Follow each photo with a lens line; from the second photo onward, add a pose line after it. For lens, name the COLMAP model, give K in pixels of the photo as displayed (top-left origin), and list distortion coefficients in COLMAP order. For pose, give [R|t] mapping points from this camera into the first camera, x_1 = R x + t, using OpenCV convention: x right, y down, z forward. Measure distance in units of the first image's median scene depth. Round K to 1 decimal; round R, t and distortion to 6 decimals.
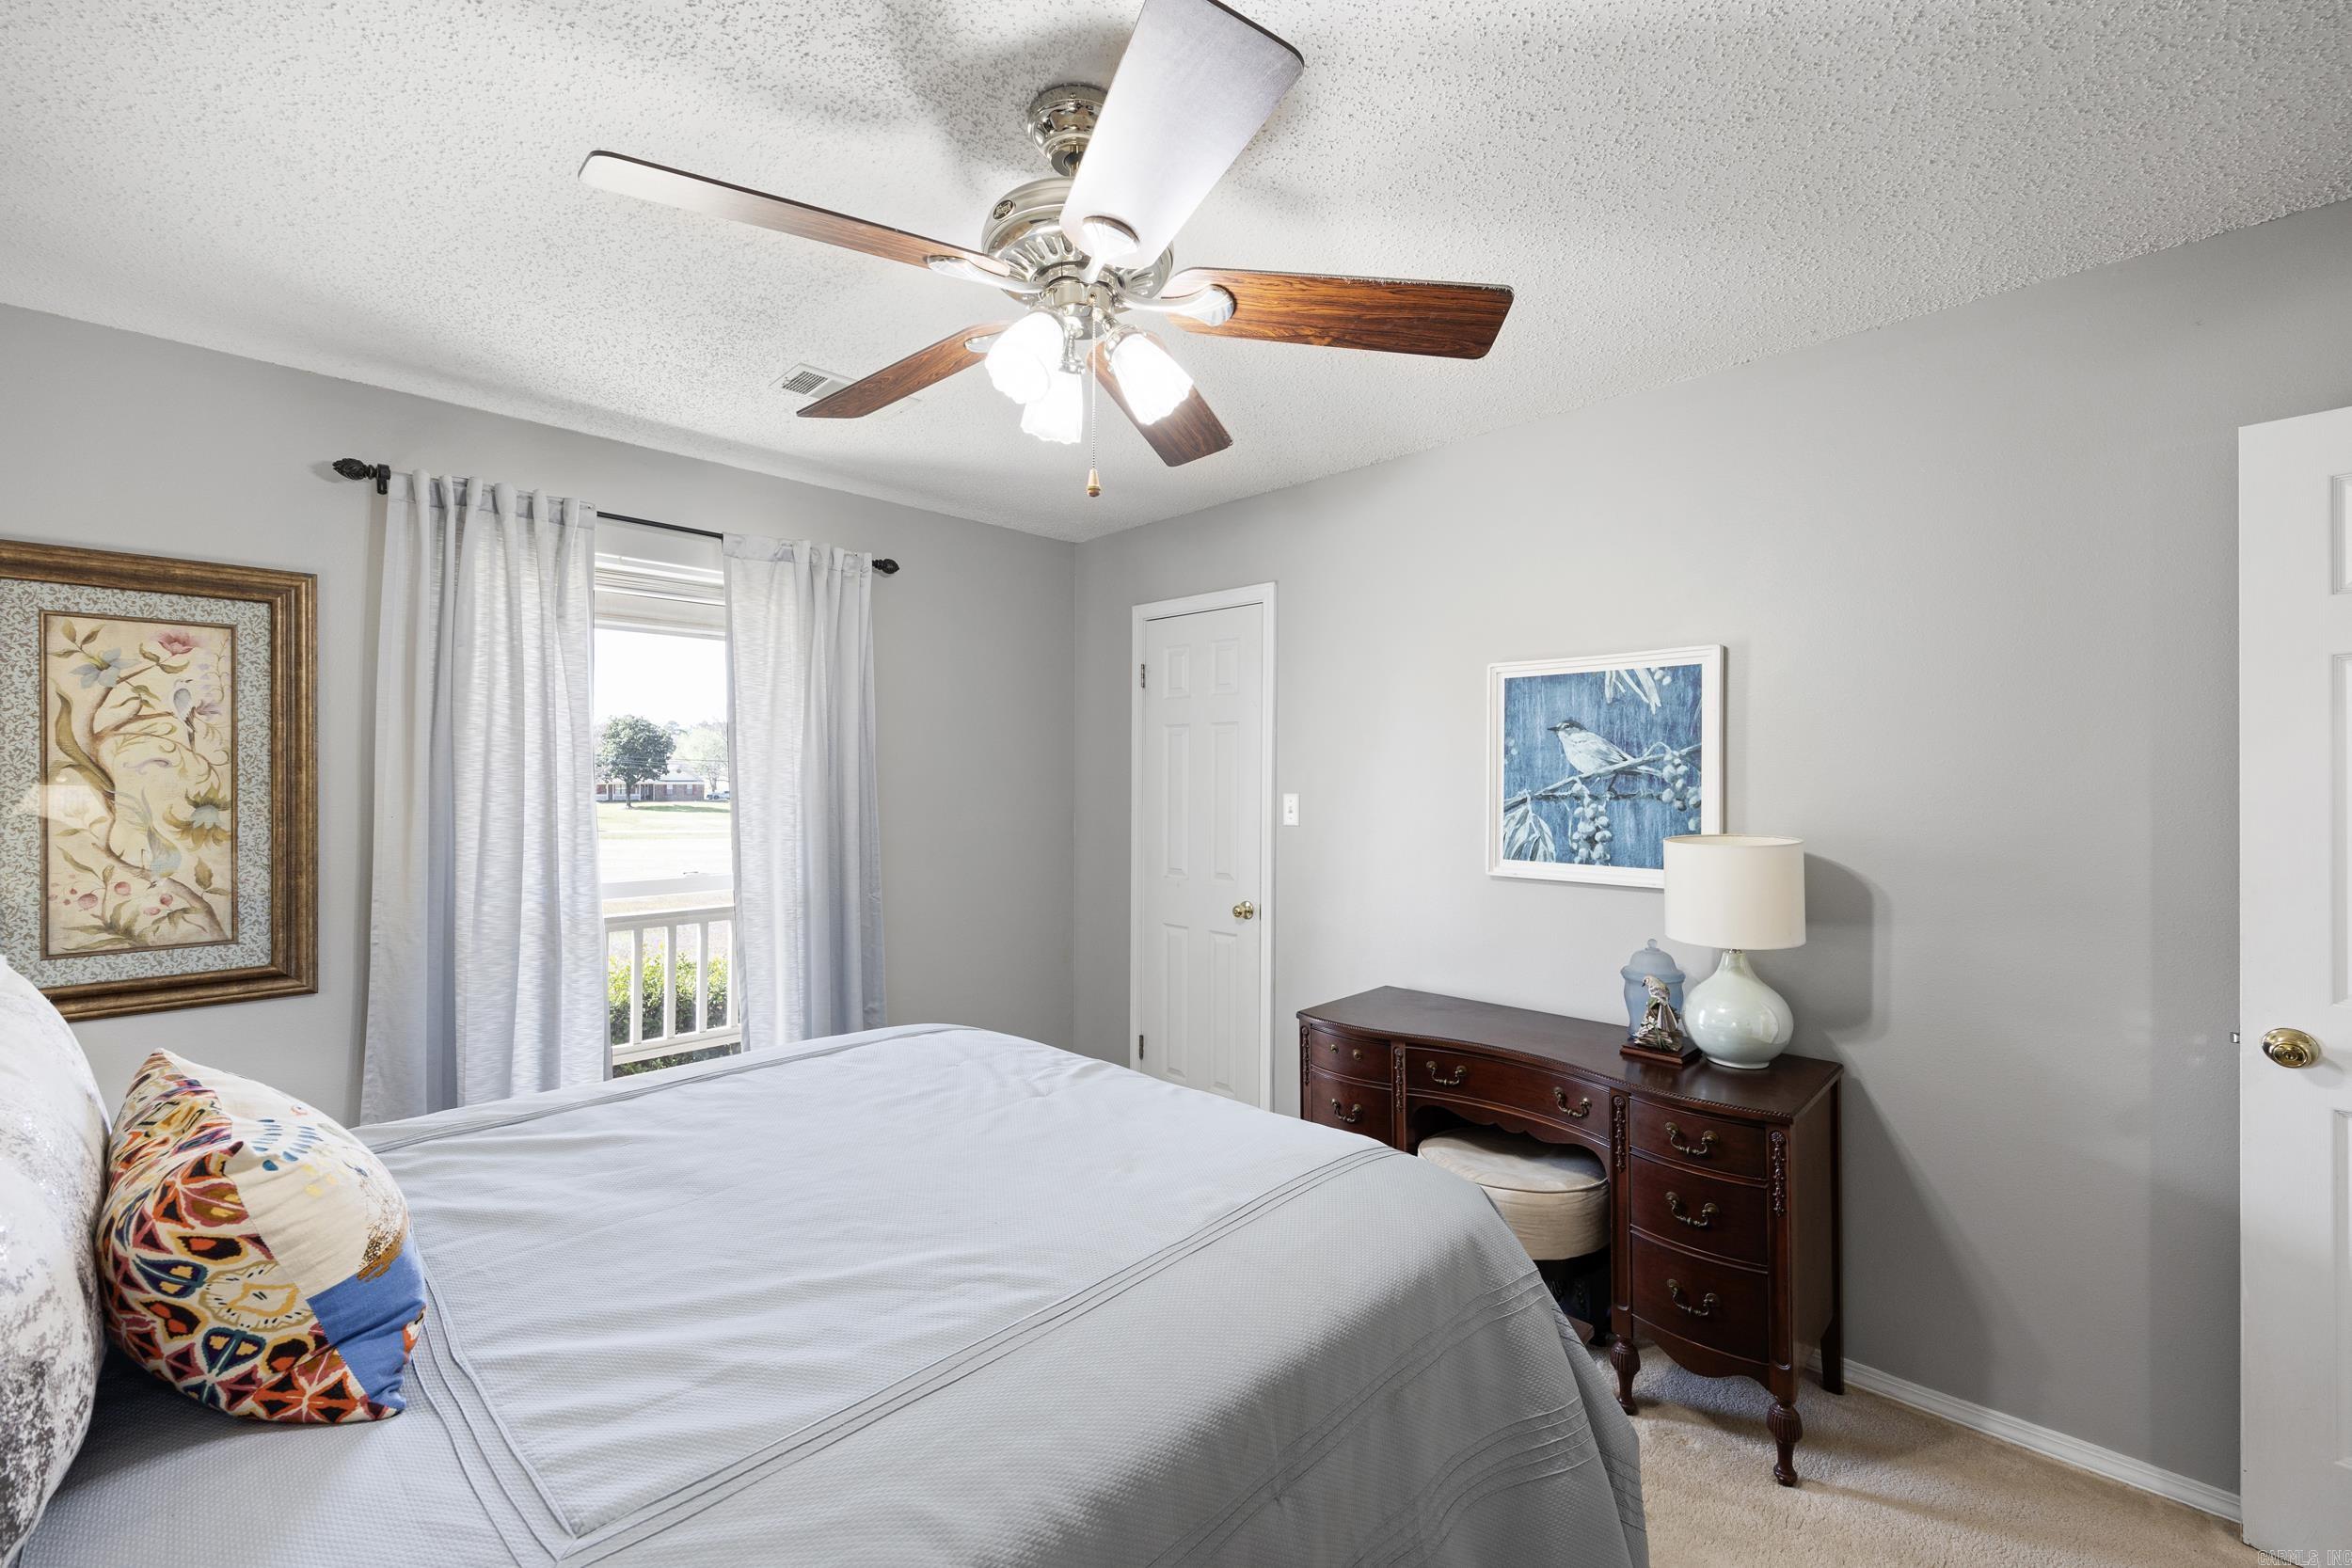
lens RADIAL K [[991.1, 0, 1169.5], [0, 991.1, 773.5], [0, 0, 1]] dist [-0.002338, 0.000826]
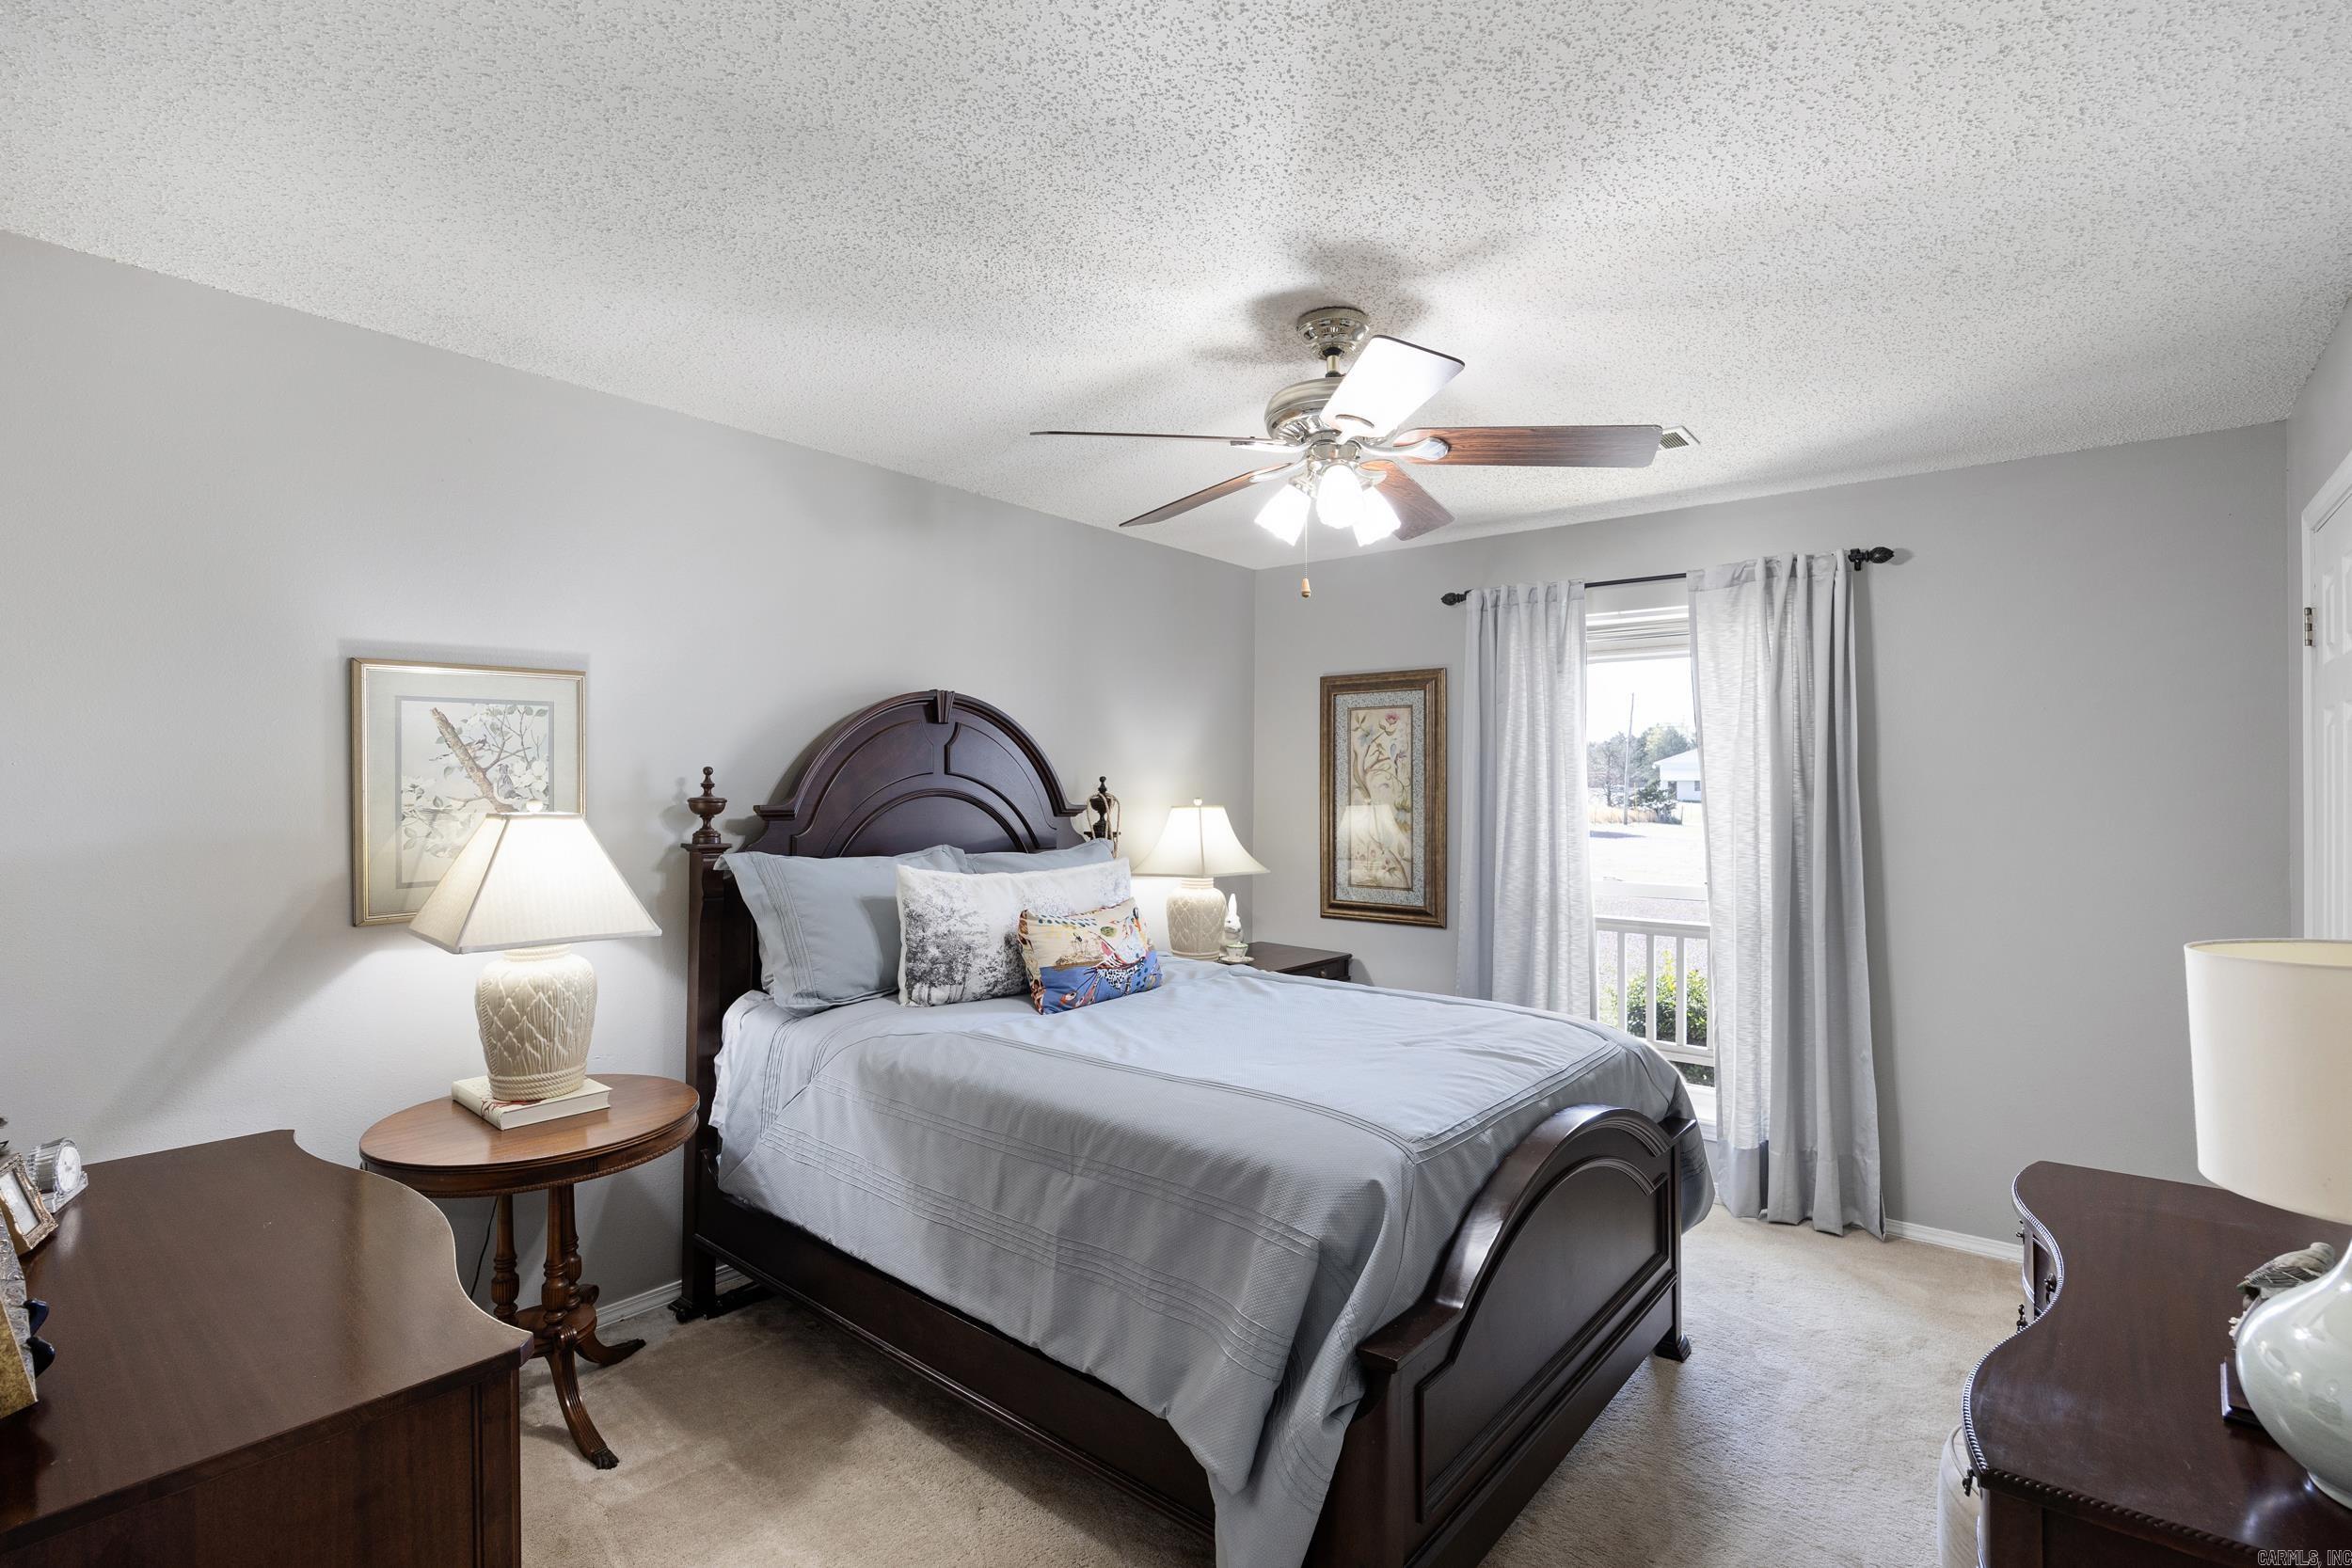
lens RADIAL K [[1129.9, 0, 1169.1], [0, 1129.9, 787.4], [0, 0, 1]] dist [-0.019500, -0.000215]
pose [[0.057509, -0.006392, -0.998324, 0.989314], [-0.004280, 0.999969, -0.006650, 0.008082], [0.998336, 0.004655, 0.057480, 0.474516]]
